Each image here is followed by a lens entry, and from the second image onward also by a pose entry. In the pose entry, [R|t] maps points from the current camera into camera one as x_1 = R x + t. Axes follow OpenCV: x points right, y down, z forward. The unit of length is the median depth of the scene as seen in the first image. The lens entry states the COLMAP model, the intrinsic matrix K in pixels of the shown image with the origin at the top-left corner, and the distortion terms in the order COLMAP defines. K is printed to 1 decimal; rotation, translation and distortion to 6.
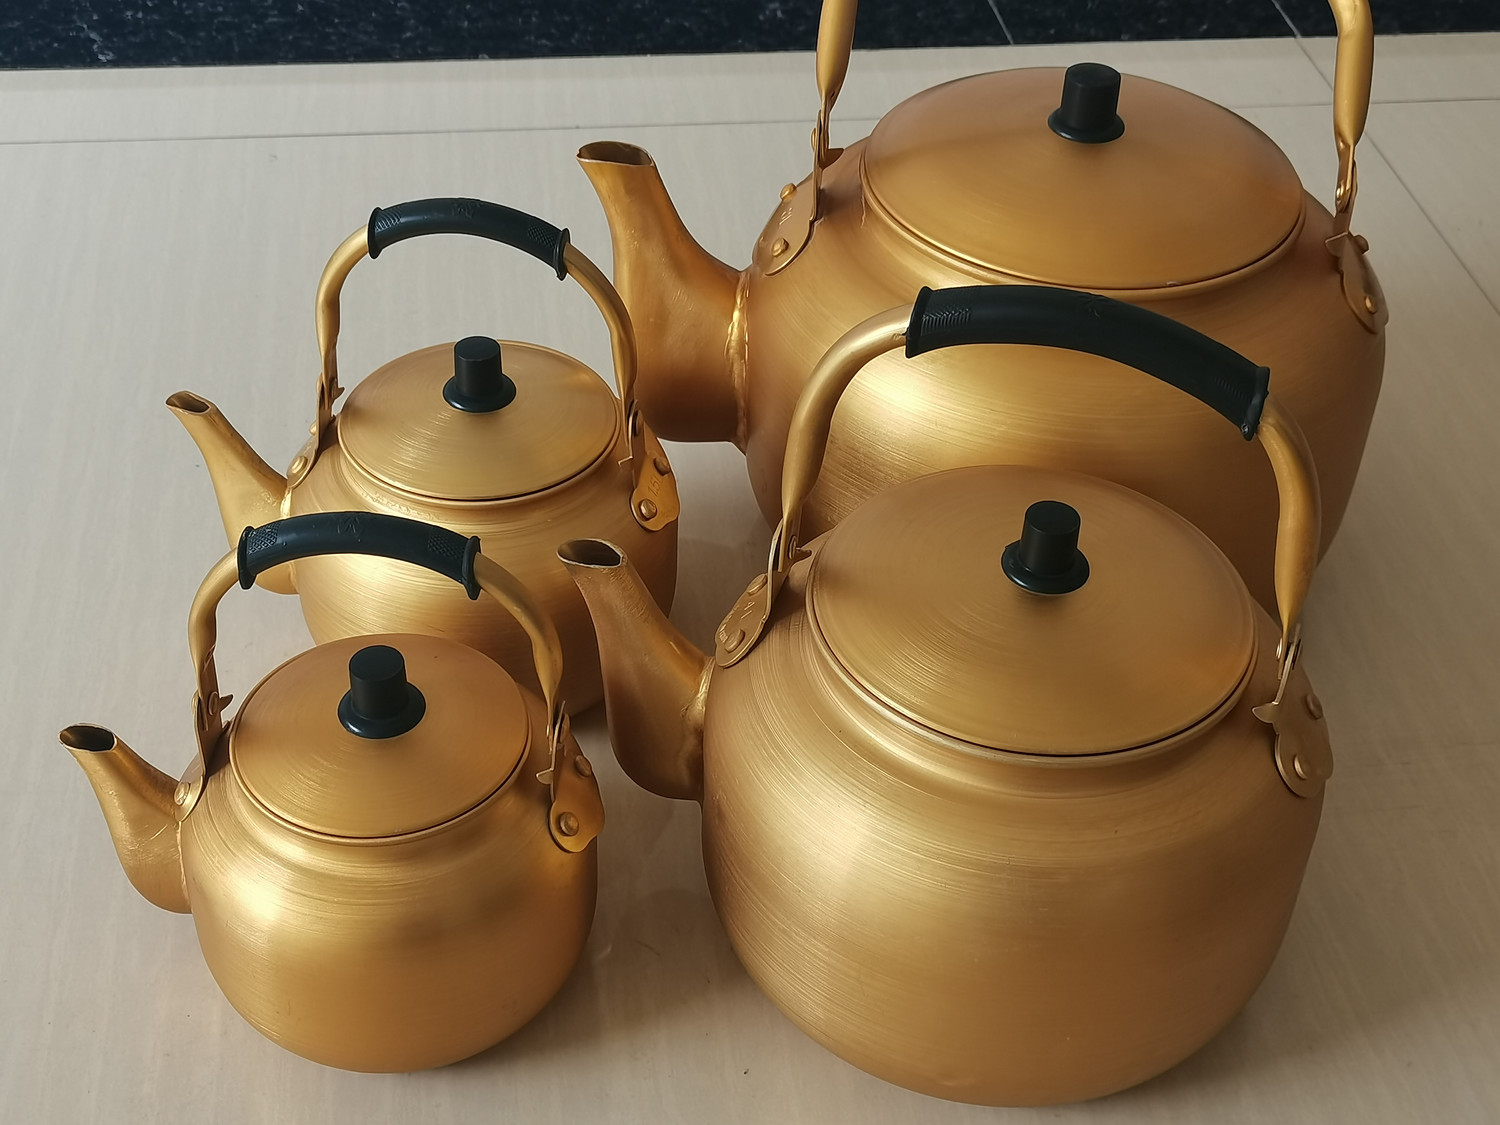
lens RADIAL K [[2094.0, 0, 750.7], [0, 2094.0, 564.6], [0, 0, 1]] dist [0.029224, 0.000000]
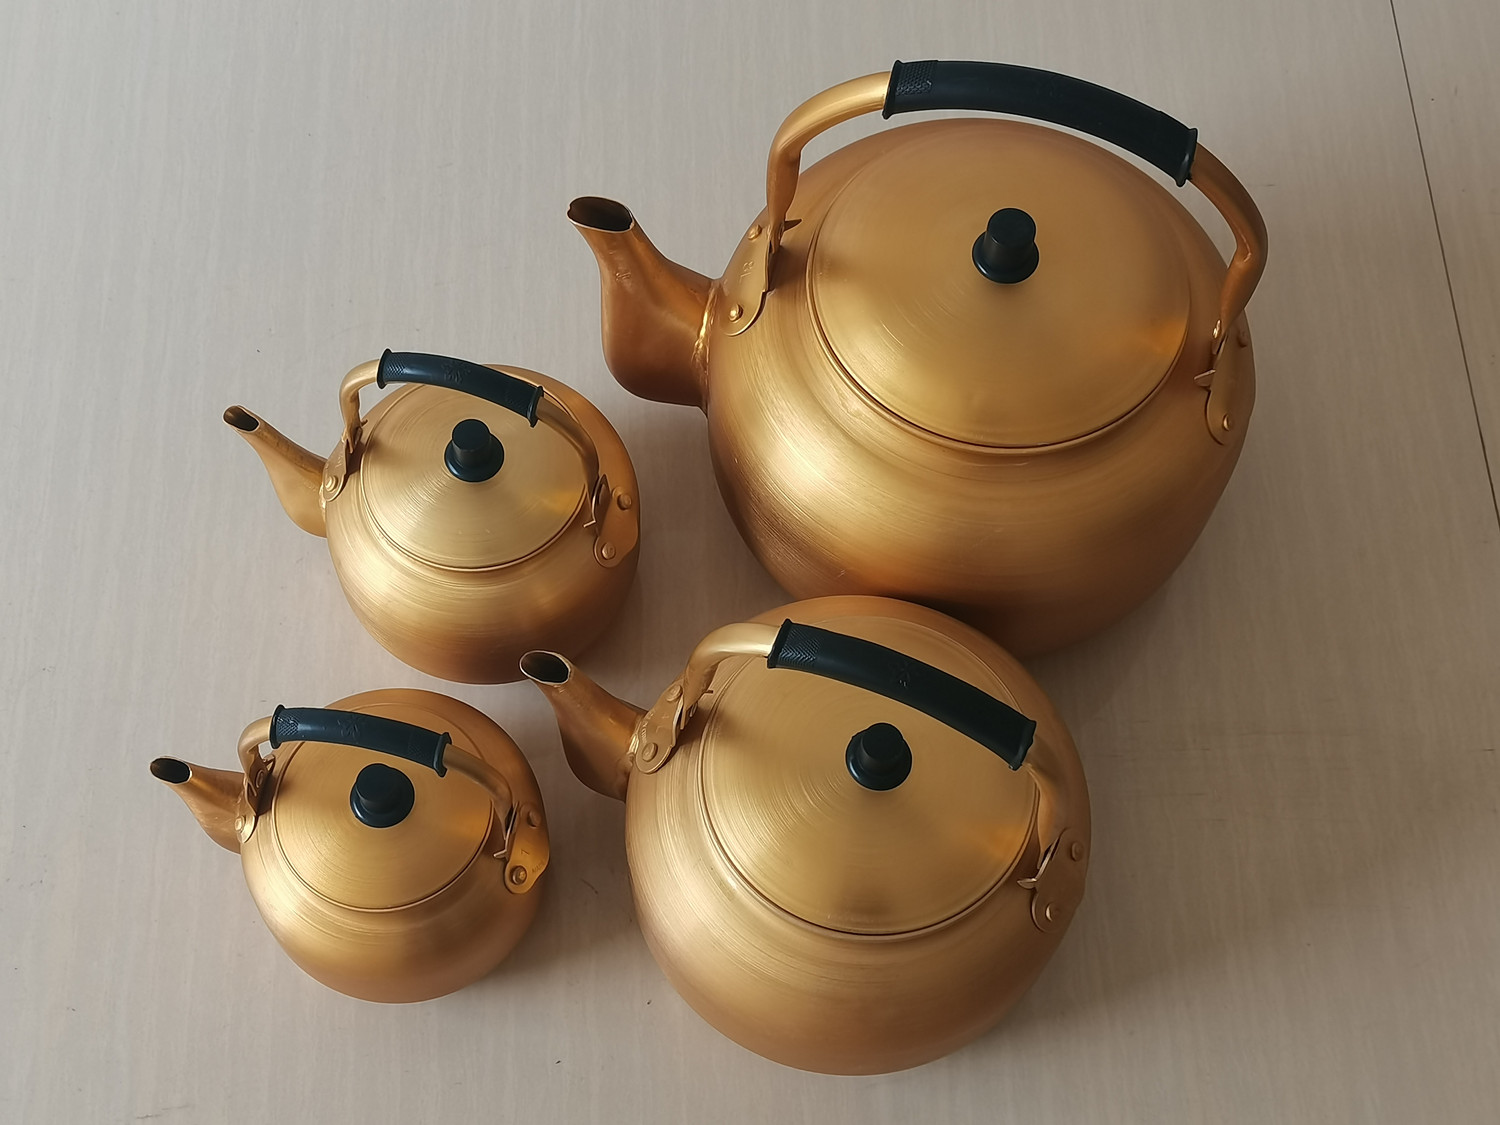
lens RADIAL K [[2094.0, 0, 738.4], [0, 2094.0, 556.9], [0, 0, 1]] dist [0.029224, 0.000000]
pose [[0.995184, 0.086496, -0.046125, 0.090883], [-0.059393, 0.906387, 0.418253, -0.581592], [0.077984, -0.413499, 0.907159, -0.129357]]
